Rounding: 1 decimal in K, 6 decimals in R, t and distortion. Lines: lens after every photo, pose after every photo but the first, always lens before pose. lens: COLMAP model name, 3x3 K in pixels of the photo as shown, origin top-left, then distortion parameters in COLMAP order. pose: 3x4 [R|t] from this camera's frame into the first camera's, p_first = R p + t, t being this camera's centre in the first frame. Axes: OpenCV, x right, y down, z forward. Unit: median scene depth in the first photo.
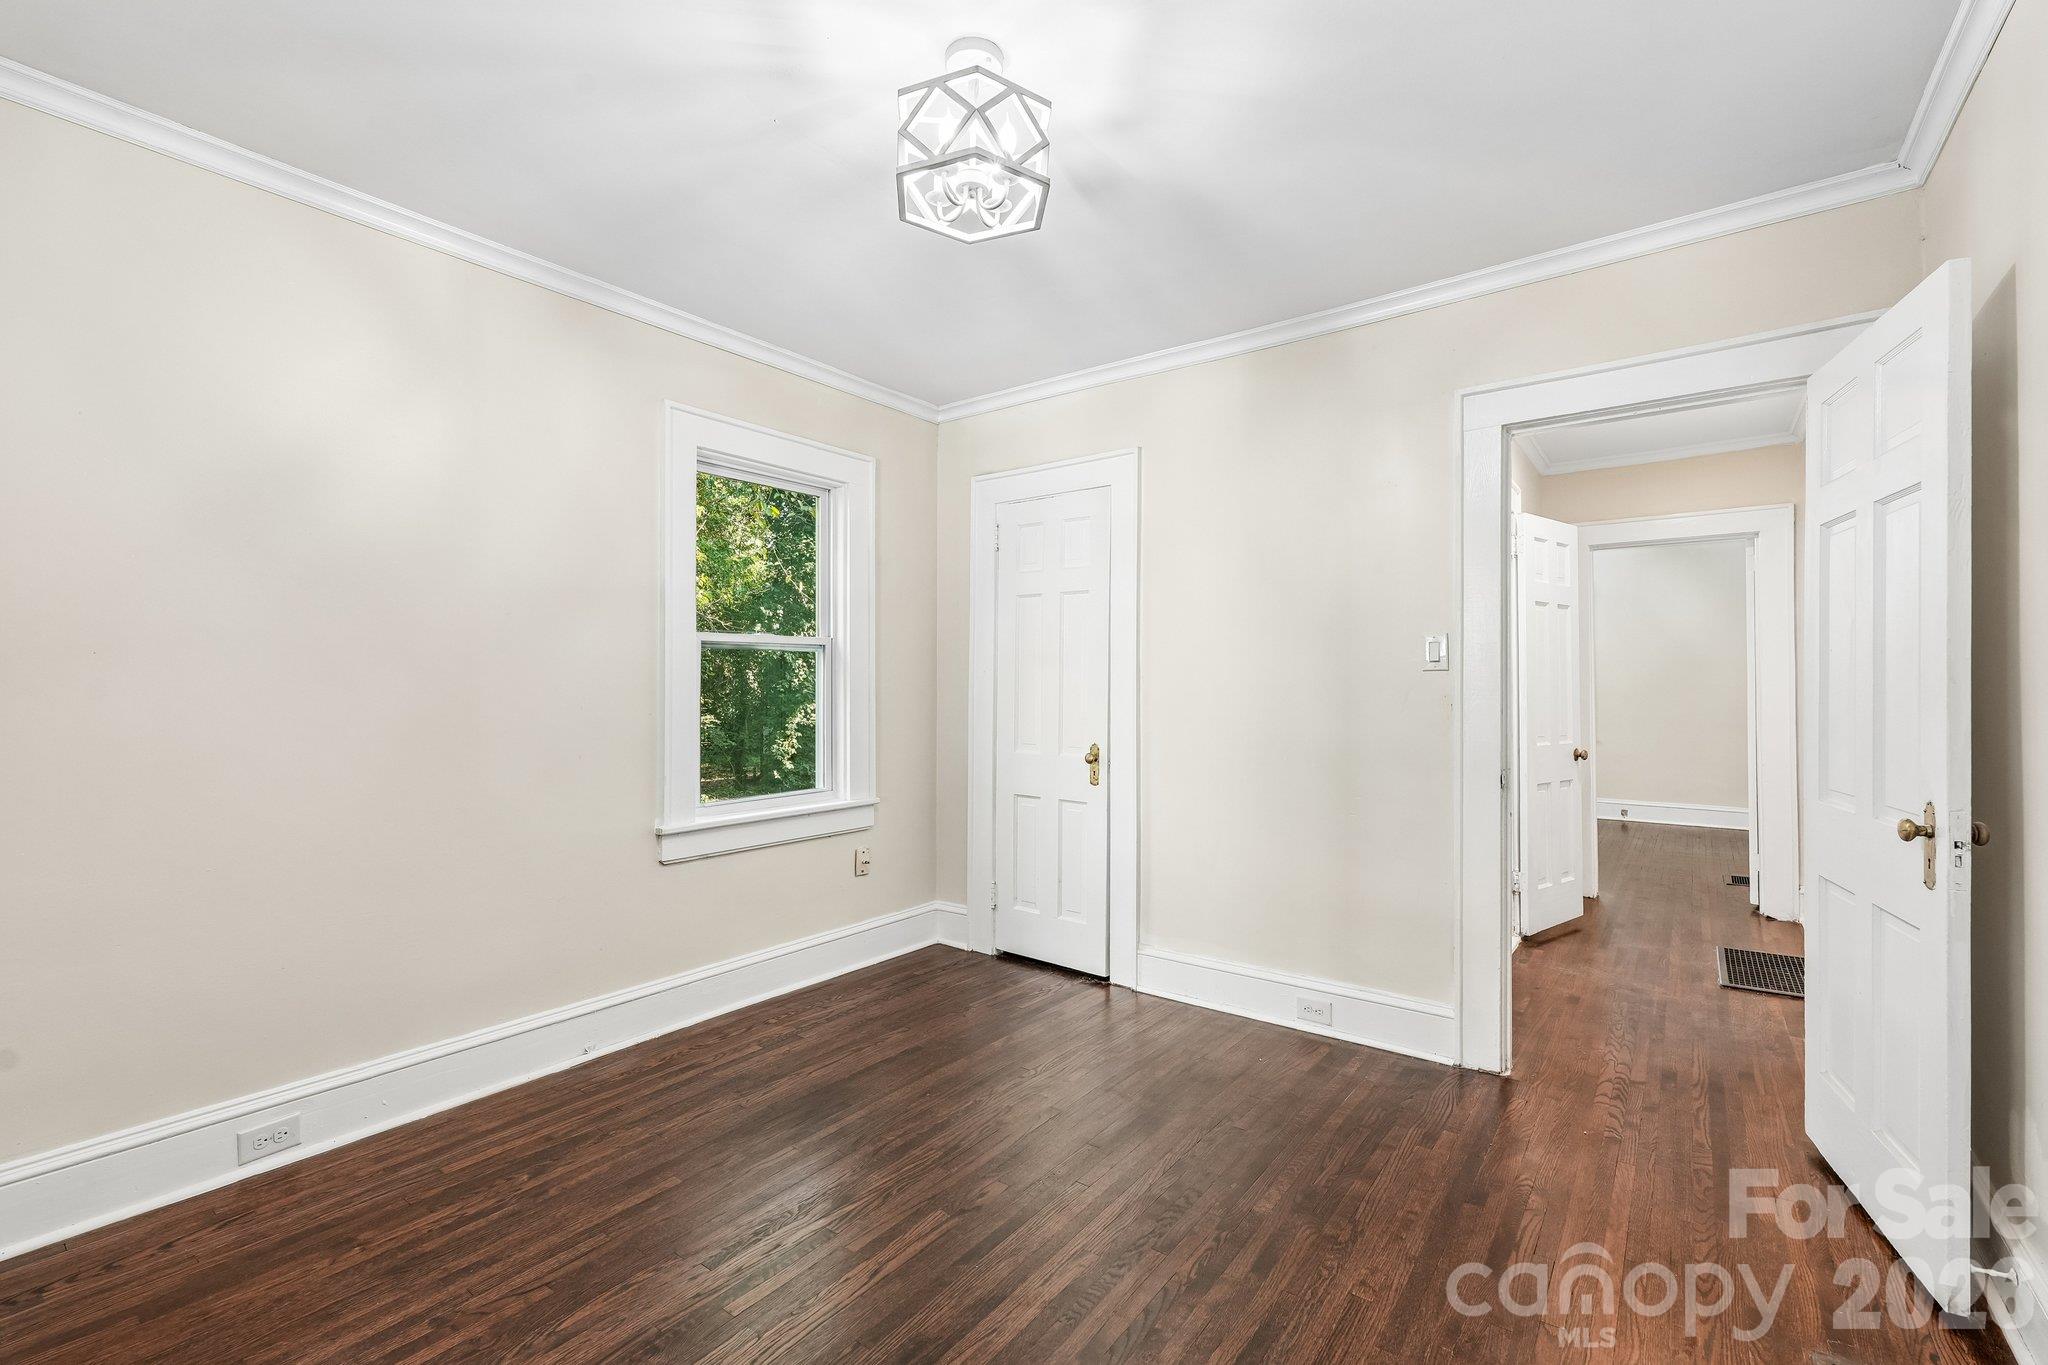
lens RADIAL K [[883.2, 0, 1028.1], [0, 883.2, 681.0], [0, 0, 1]] dist [-0.003527, -0.000322]
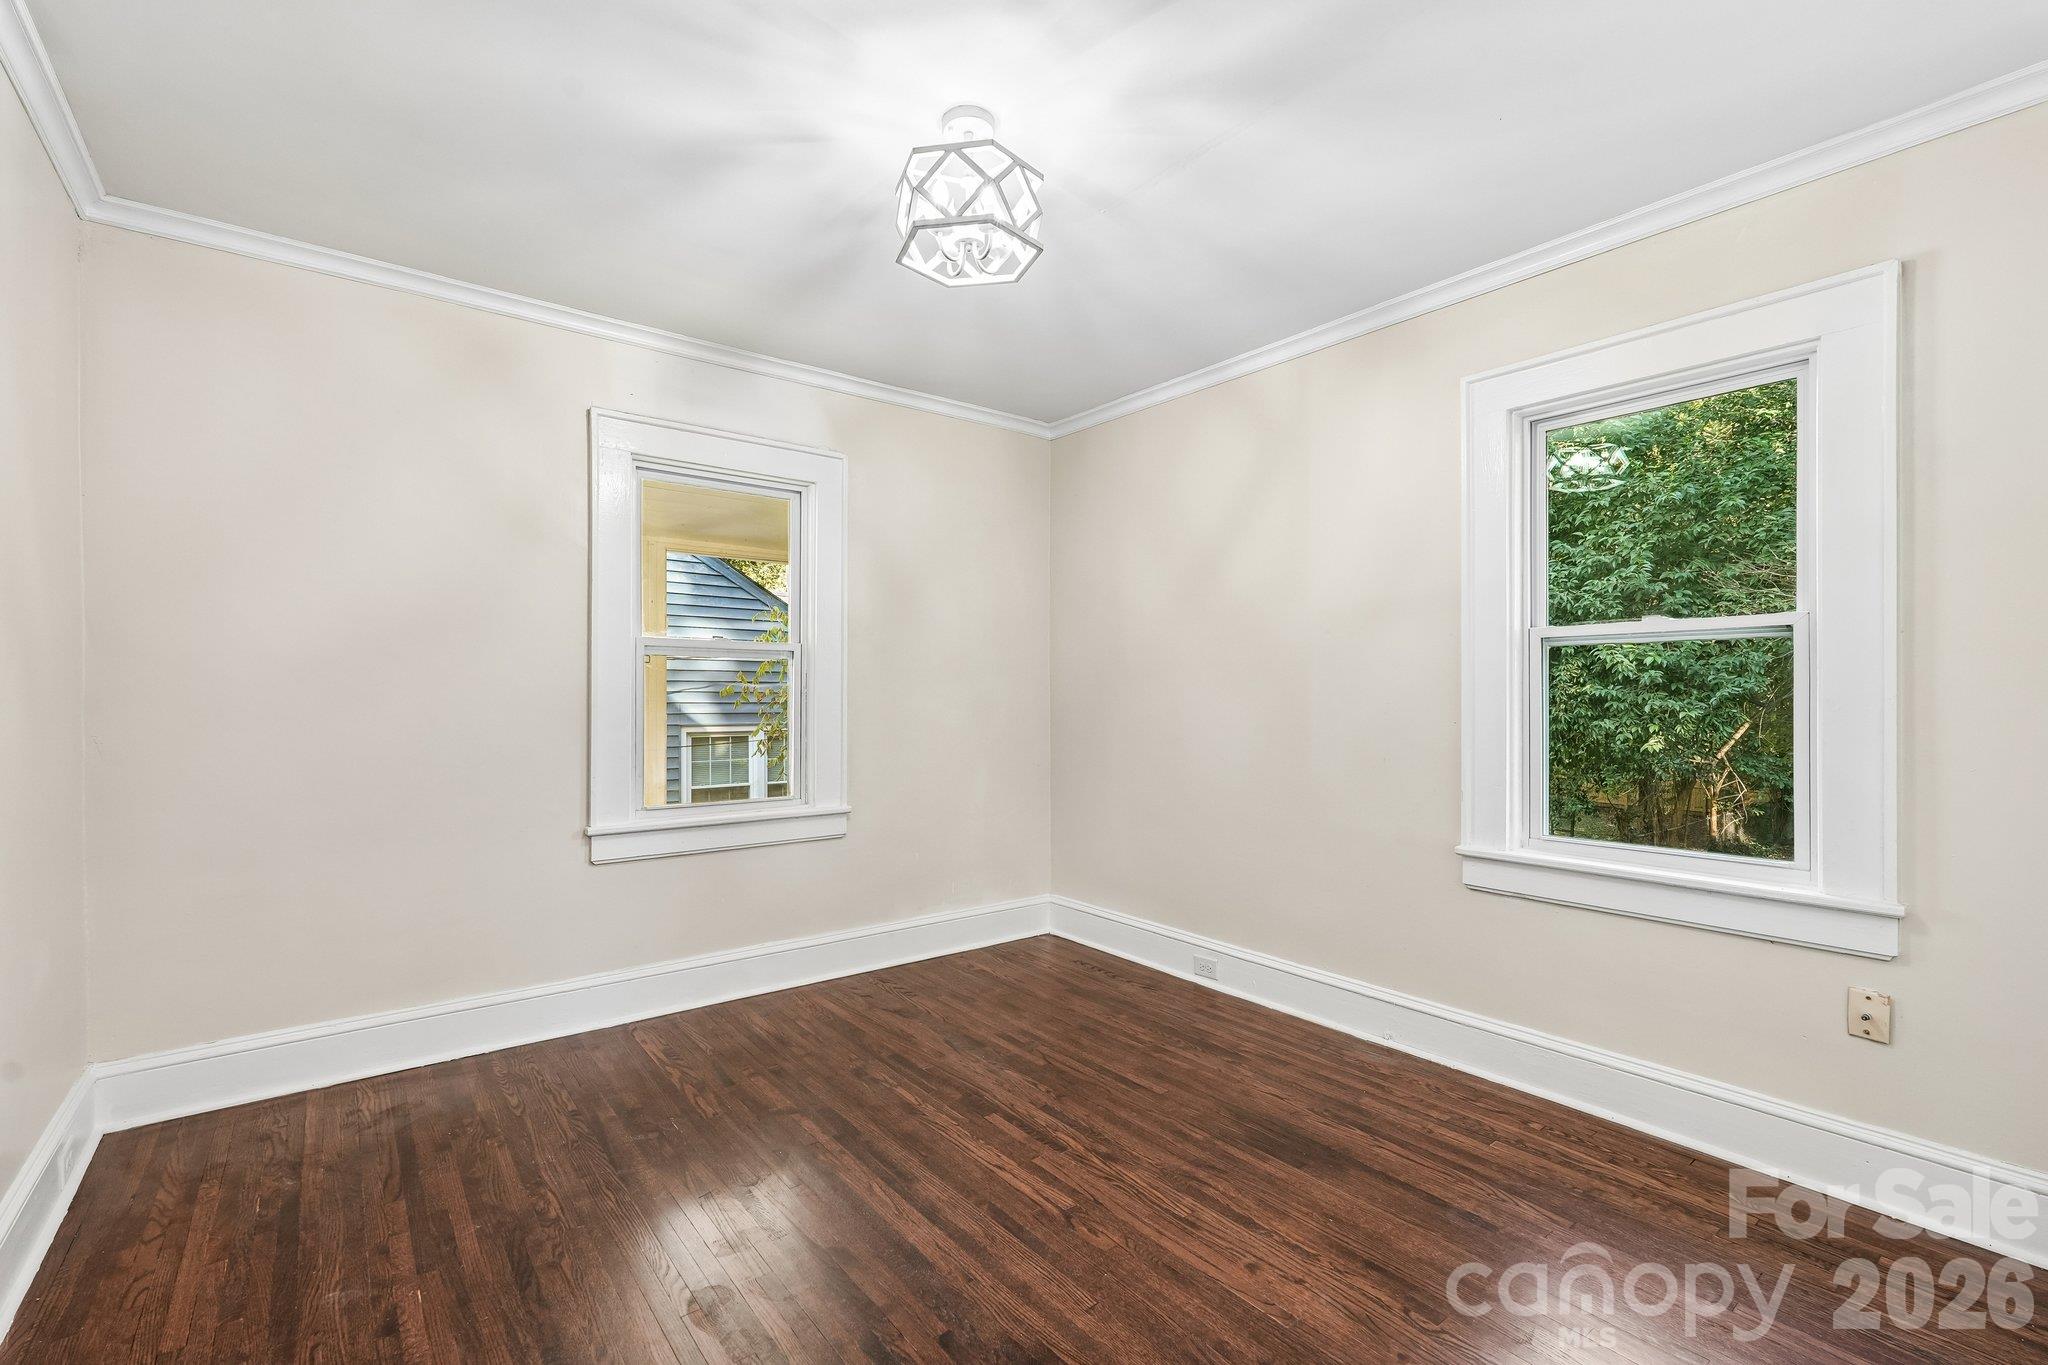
lens RADIAL K [[889.6, 0, 1022.5], [0, 889.6, 702.0], [0, 0, 1]] dist [-0.000116, 0.000157]
pose [[-0.257530, 0.010674, -0.966211, 0.705002], [0.001310, 0.999942, 0.010697, 0.007263], [0.966269, 0.001489, -0.257529, 0.942924]]
